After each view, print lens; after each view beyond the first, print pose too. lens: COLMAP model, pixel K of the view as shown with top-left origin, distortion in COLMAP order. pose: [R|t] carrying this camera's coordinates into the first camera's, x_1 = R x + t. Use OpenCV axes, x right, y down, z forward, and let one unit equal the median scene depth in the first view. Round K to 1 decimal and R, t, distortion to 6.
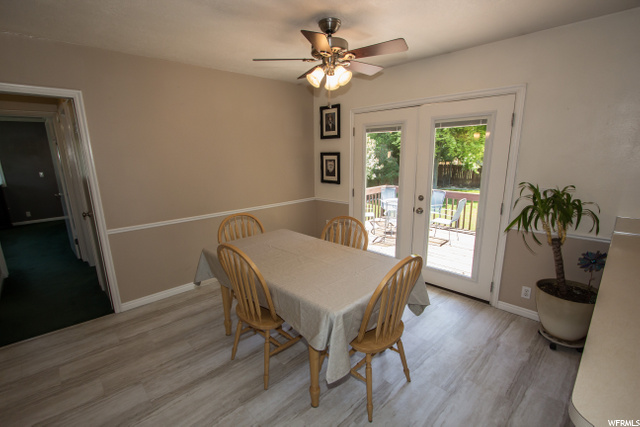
lens RADIAL K [[296.2, 0, 311.3], [0, 296.2, 219.5], [0, 0, 1]] dist [-0.015152, -0.000110]
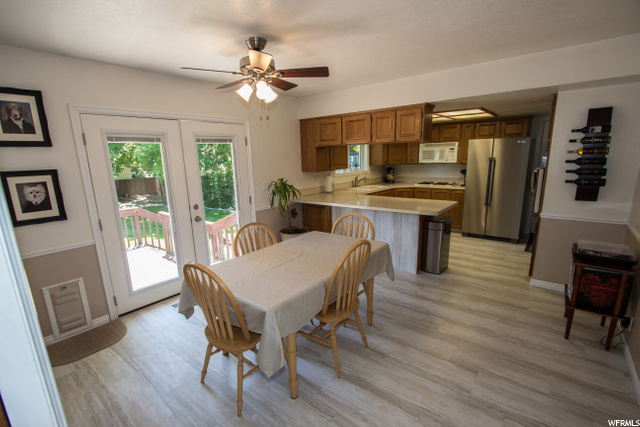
lens RADIAL K [[296.2, 0, 318.6], [0, 296.2, 218.0], [0, 0, 1]] dist [-0.015152, -0.000110]
pose [[-0.134733, -0.182352, 0.973958, -1.044059], [0.253832, 0.943771, 0.211814, -0.212344], [-0.957818, 0.275761, -0.080870, 0.964795]]
